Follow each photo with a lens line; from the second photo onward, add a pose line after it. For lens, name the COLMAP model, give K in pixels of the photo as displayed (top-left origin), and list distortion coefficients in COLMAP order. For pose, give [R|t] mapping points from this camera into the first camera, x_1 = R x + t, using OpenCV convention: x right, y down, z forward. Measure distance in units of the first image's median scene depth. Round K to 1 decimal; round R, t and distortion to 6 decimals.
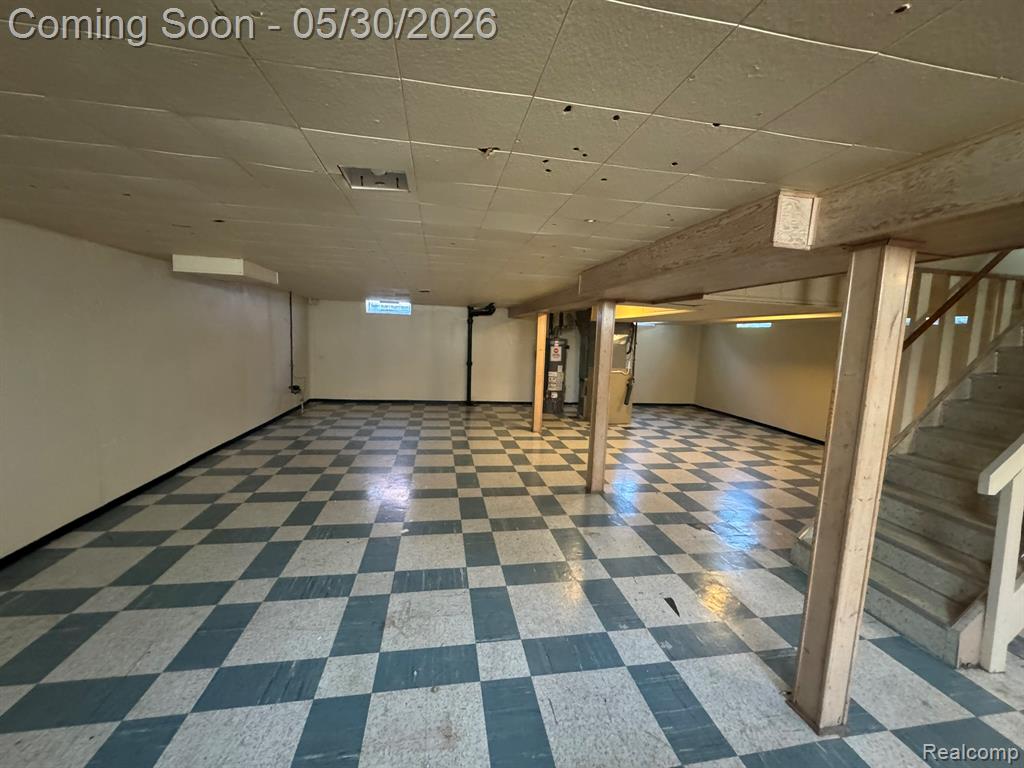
lens RADIAL K [[409.0, 0, 512.0], [0, 409.0, 384.0], [0, 0, 1]] dist [-0.001959, -0.000125]
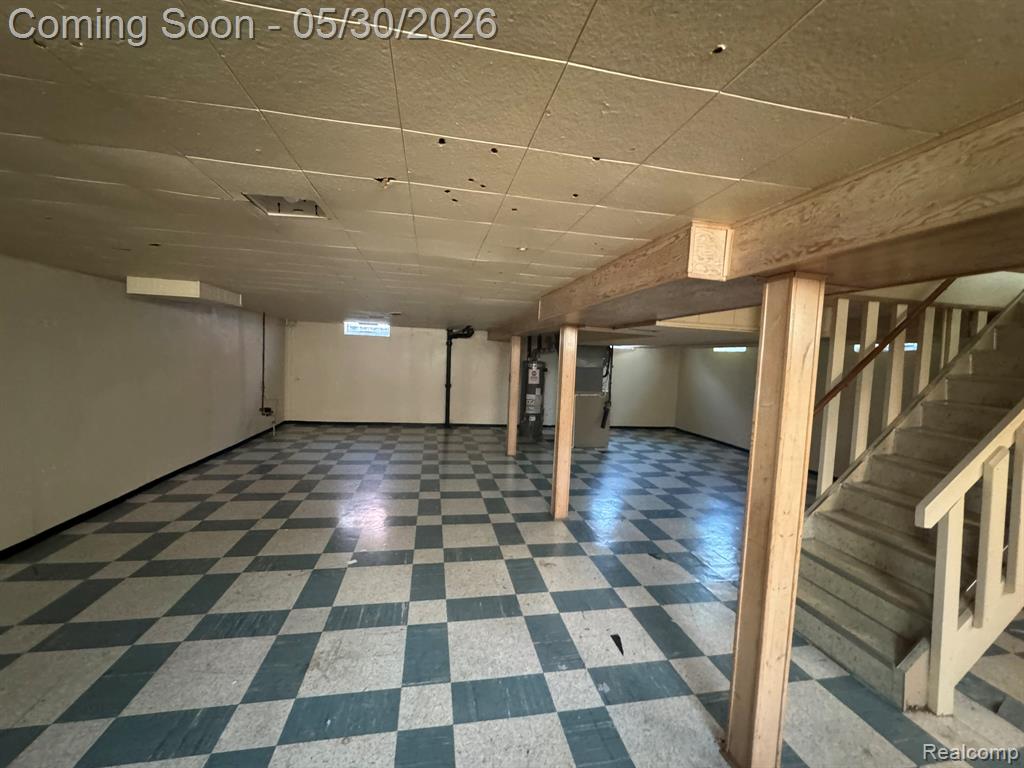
lens RADIAL K [[409.0, 0, 512.0], [0, 409.0, 384.0], [0, 0, 1]] dist [-0.001959, -0.000125]
pose [[0.999859, 0.004966, 0.016061, 0.124241], [-0.004142, 0.998691, -0.050979, -0.014836], [-0.016293, 0.050905, 0.998571, 0.015522]]
